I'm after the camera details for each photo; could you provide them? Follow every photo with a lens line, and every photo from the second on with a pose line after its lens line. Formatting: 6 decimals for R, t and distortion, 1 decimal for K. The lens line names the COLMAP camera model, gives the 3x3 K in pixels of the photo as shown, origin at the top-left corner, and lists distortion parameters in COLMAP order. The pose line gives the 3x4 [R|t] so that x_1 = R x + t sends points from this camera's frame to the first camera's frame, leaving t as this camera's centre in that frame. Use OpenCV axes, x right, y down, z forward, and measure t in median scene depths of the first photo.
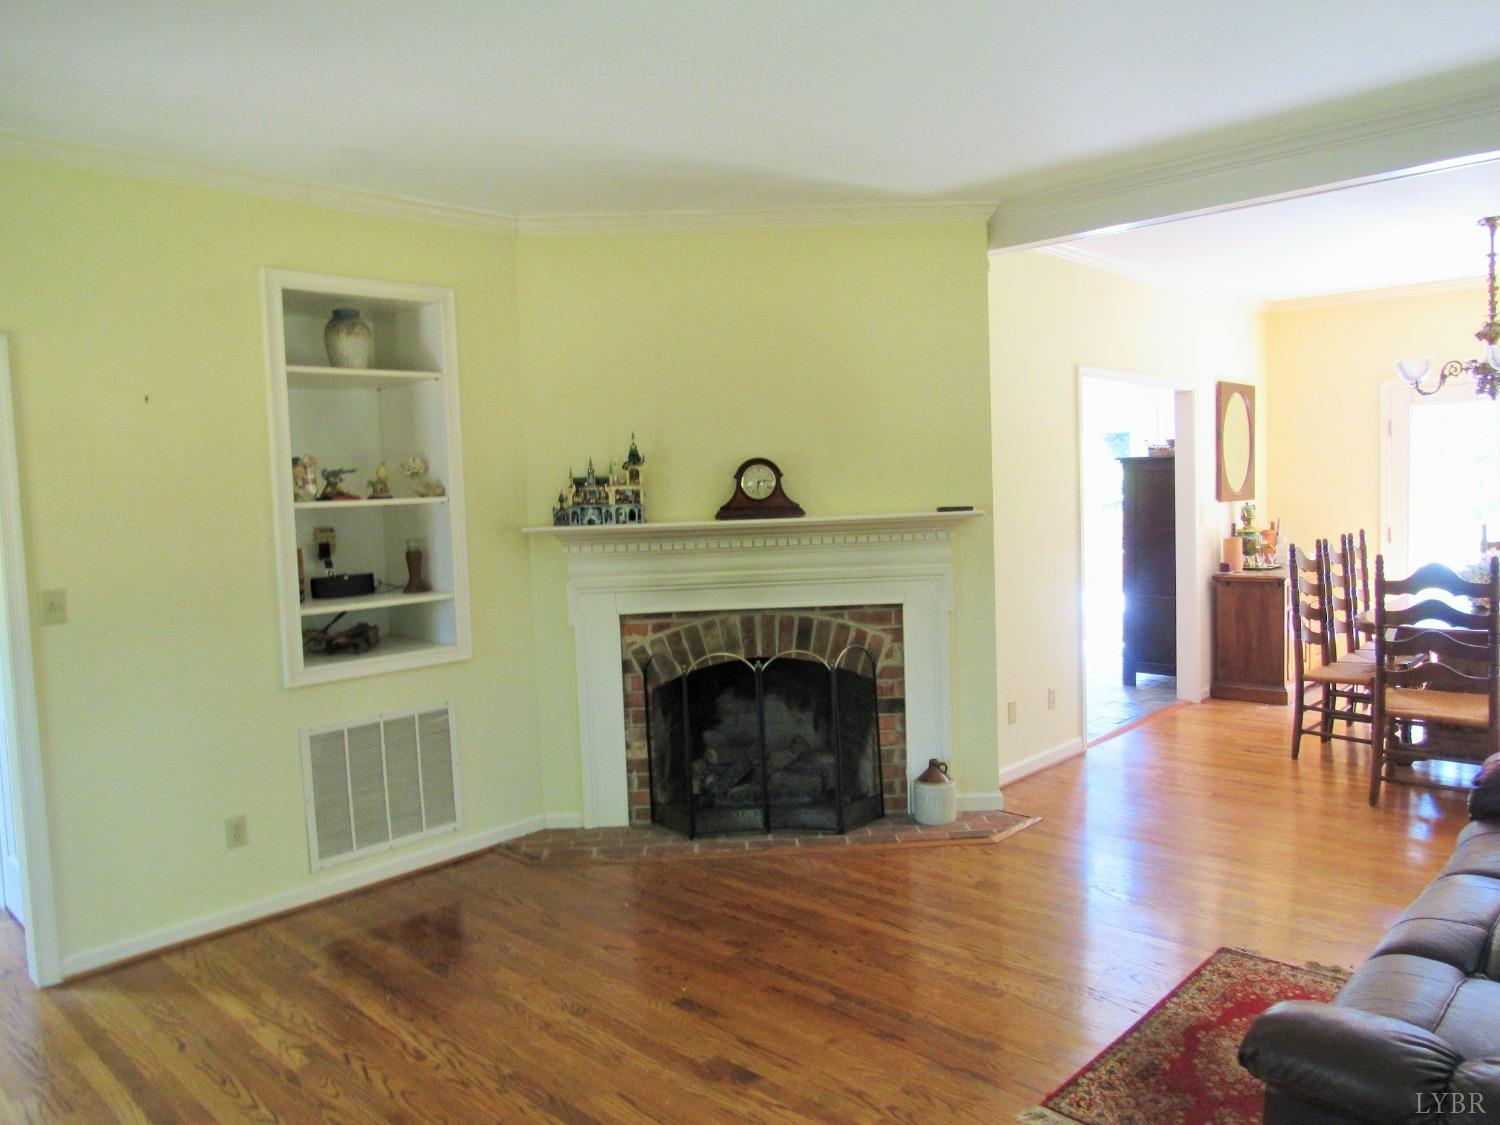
lens RADIAL K [[1072.6, 0, 751.4], [0, 1072.6, 565.8], [0, 0, 1]] dist [-0.029284, 0.009781]
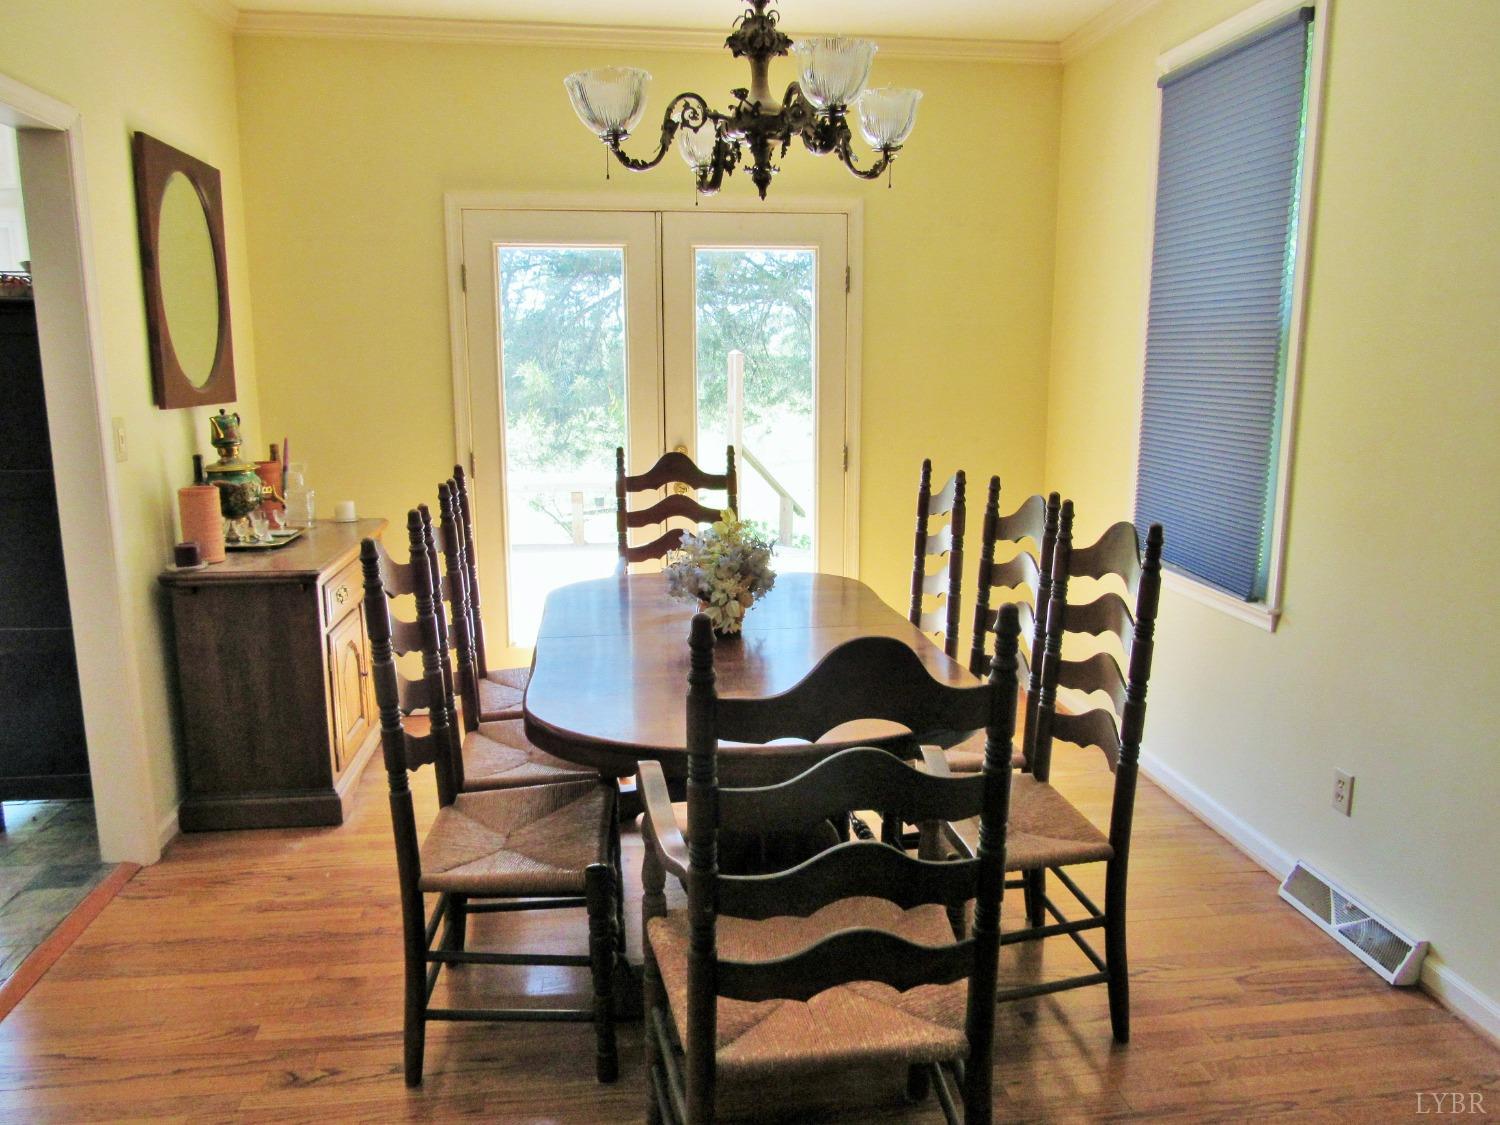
lens RADIAL K [[1072.6, 0, 747.7], [0, 1072.6, 557.9], [0, 0, 1]] dist [-0.029284, 0.009781]
pose [[0.623411, -0.106766, 0.774571, 0.351715], [0.032547, 0.993318, 0.110723, -0.057623], [-0.781217, -0.043816, 0.622720, 0.772741]]
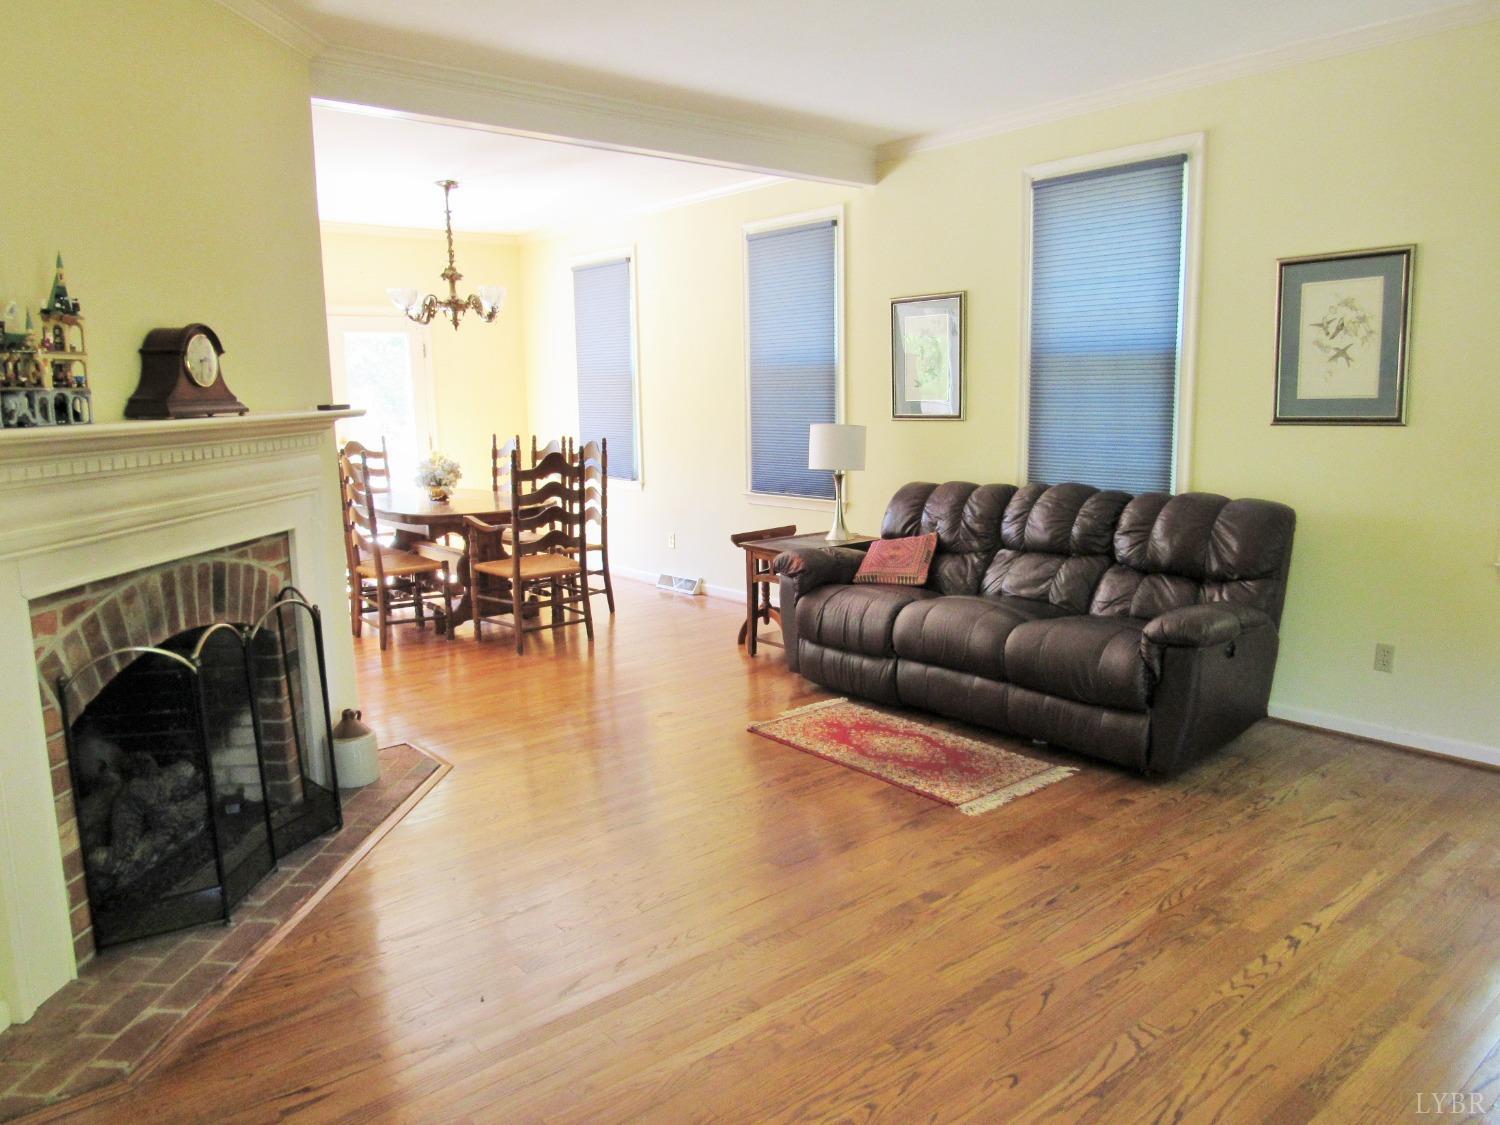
lens RADIAL K [[1072.6, 0, 756.0], [0, 1072.6, 567.0], [0, 0, 1]] dist [-0.029284, 0.009781]
pose [[0.095888, -0.129948, 0.986873, -0.596457], [0.085604, 0.988845, 0.121890, -0.003487], [-0.991704, 0.072793, 0.105942, 0.580976]]
